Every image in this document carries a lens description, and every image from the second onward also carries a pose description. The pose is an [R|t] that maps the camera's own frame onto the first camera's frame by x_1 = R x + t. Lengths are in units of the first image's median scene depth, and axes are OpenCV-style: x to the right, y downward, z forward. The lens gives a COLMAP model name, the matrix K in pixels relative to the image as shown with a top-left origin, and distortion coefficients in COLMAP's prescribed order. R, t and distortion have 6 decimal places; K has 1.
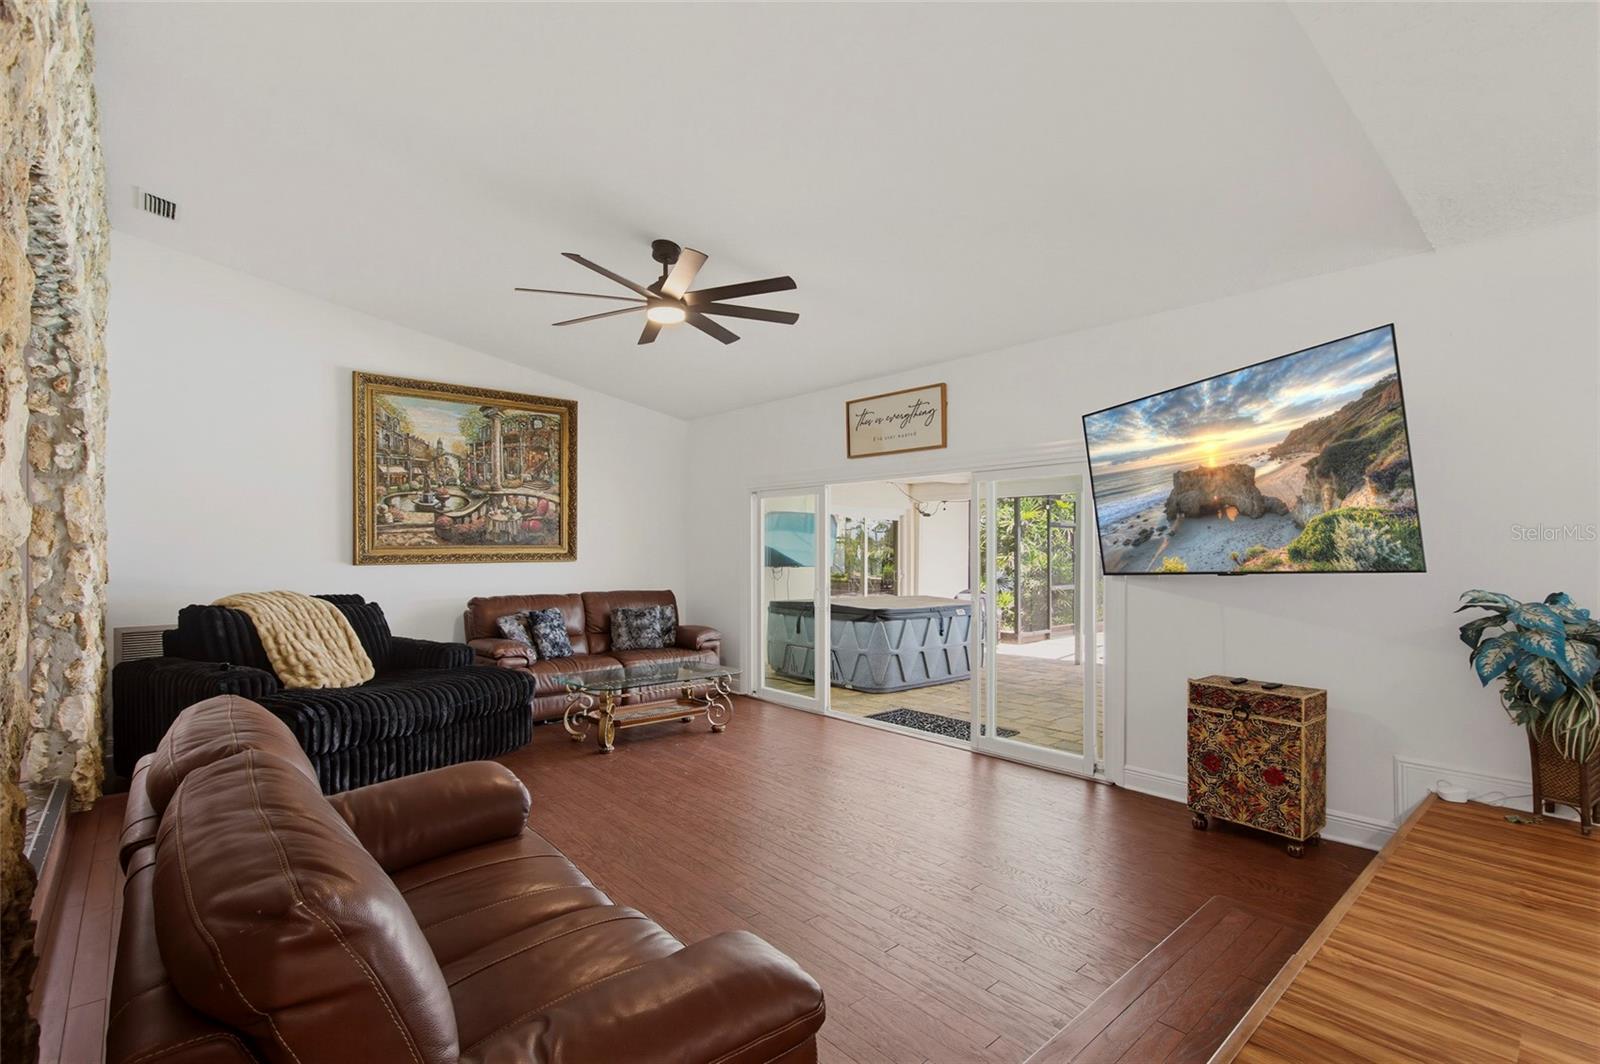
lens RADIAL K [[740.8, 0, 797.9], [0, 740.8, 545.0], [0, 0, 1]] dist [-0.001749, -0.000280]
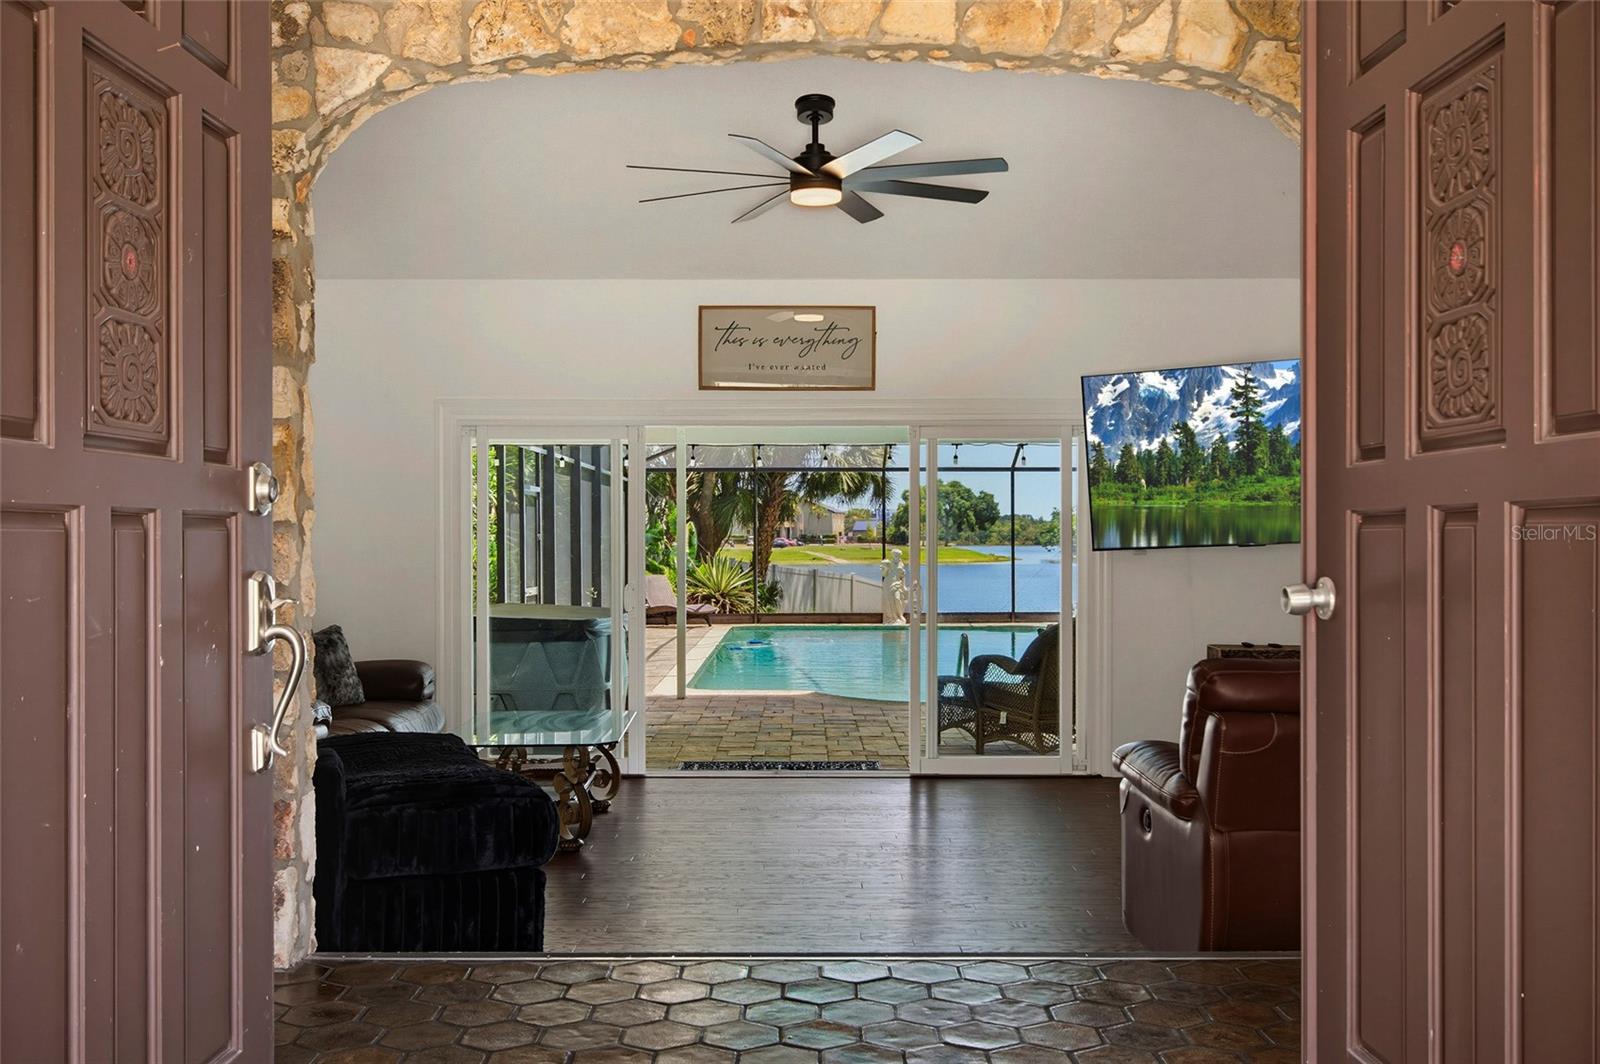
lens RADIAL K [[1477.1, 0, 800.0], [0, 1477.1, 532.0], [0, 0, 1]] dist [-0.005574, -0.000666]
pose [[0.665672, 0.000357, 0.746245, -1.000060], [-0.002665, 0.999995, 0.001899, 0.012484], [-0.746240, -0.003253, 0.665669, 0.034163]]
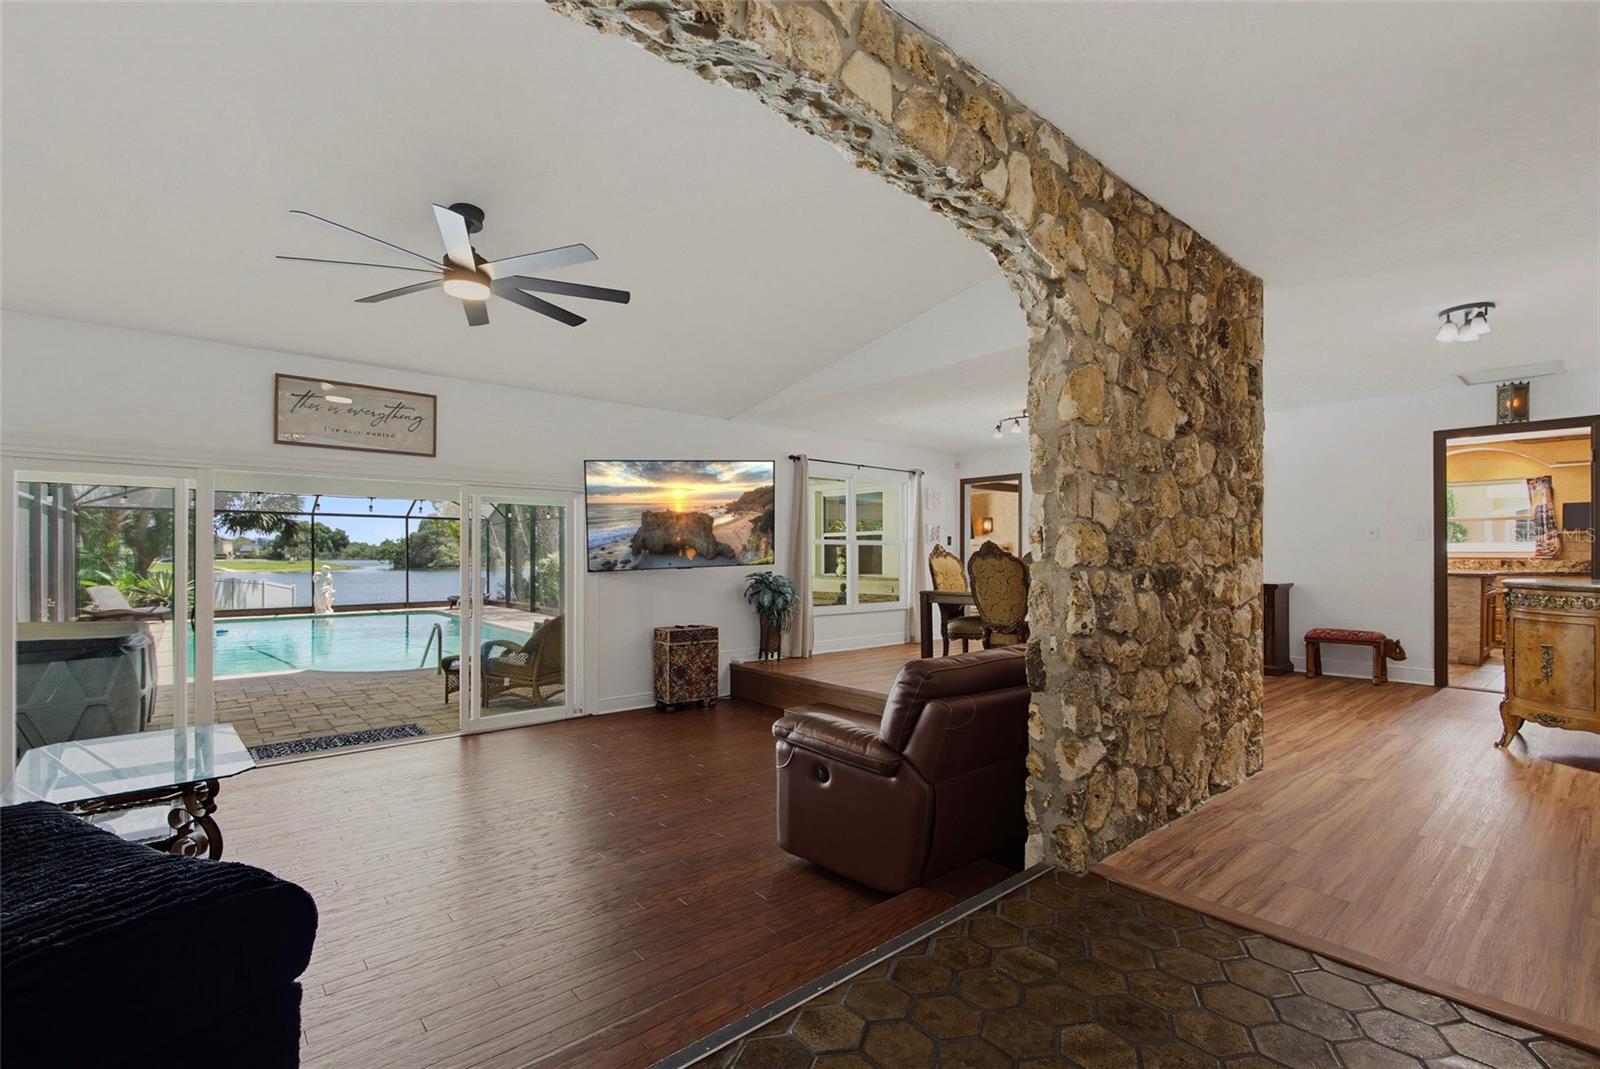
lens RADIAL K [[714.2, 0, 806.8], [0, 714.2, 553.9], [0, 0, 1]] dist [-0.001119, 0.000425]
pose [[0.014384, -0.001046, 0.999896, -0.807410], [-0.005494, 0.999984, 0.001125, 0.001660], [-0.999881, -0.005509, 0.014378, 0.456948]]
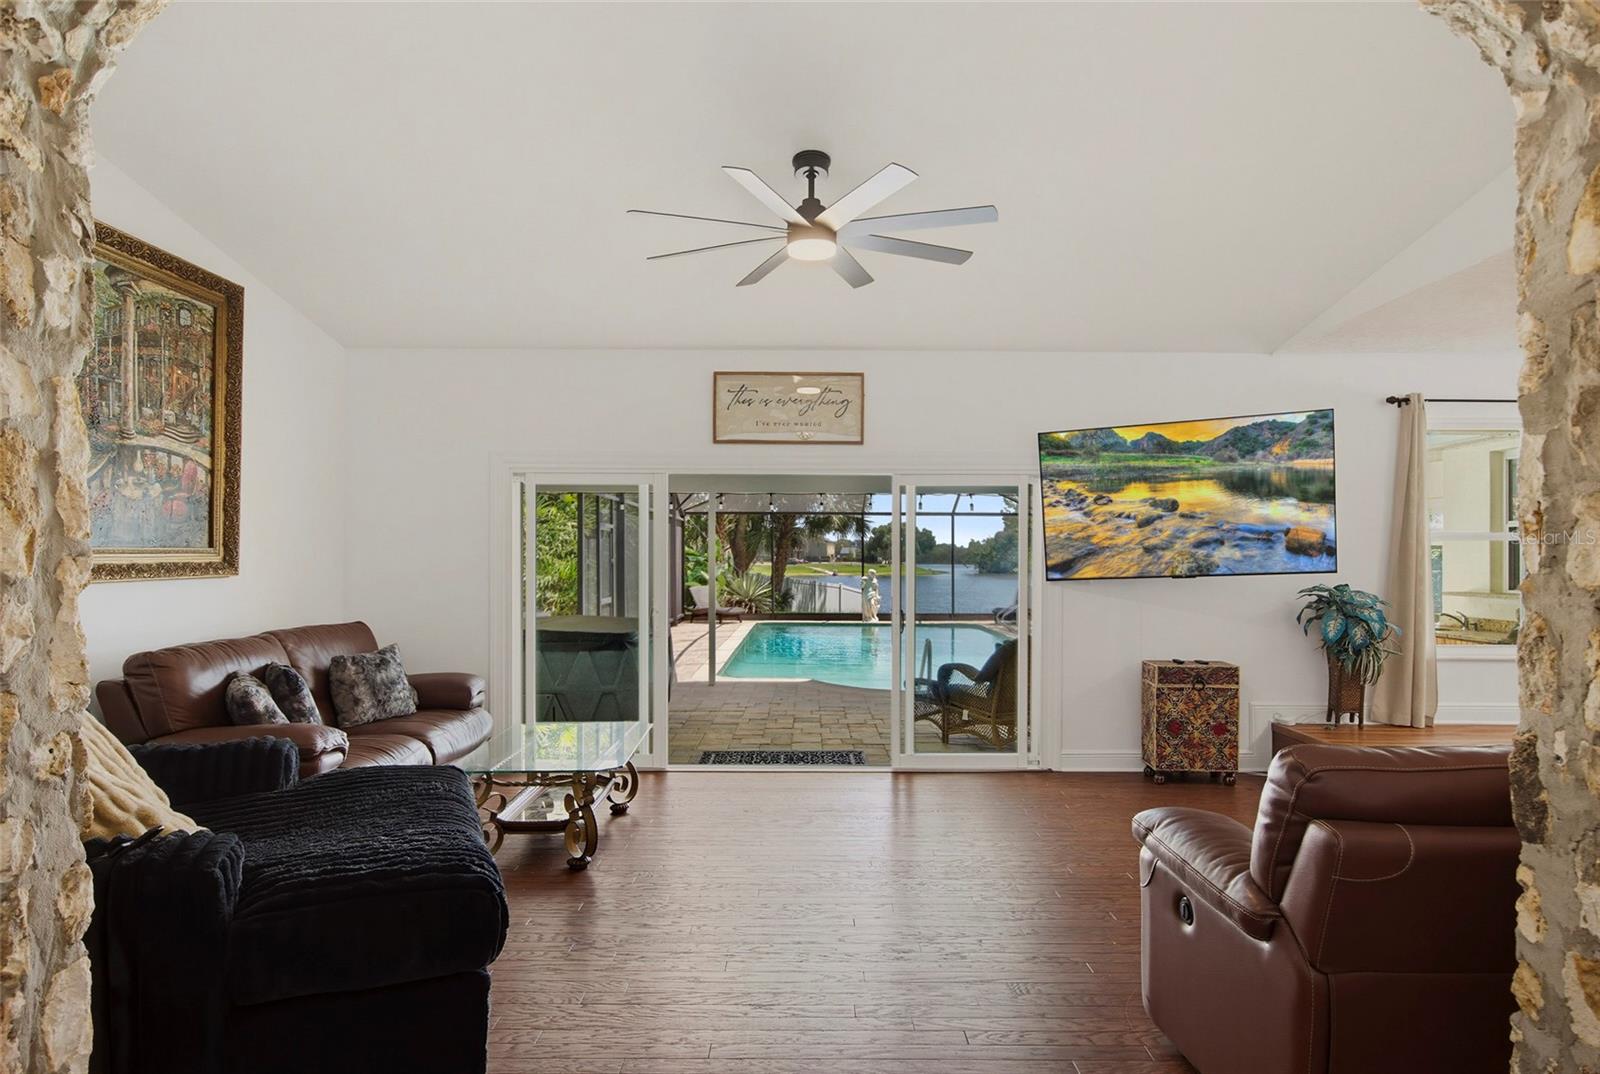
lens RADIAL K [[942.0, 0, 813.4], [0, 942.0, 552.2], [0, 0, 1]] dist [-0.005323, -0.002048]
pose [[0.659925, 0.004327, 0.751319, -0.709107], [-0.006620, 0.999978, 0.000056, 0.001002], [-0.751303, -0.005011, 0.659939, 0.281996]]
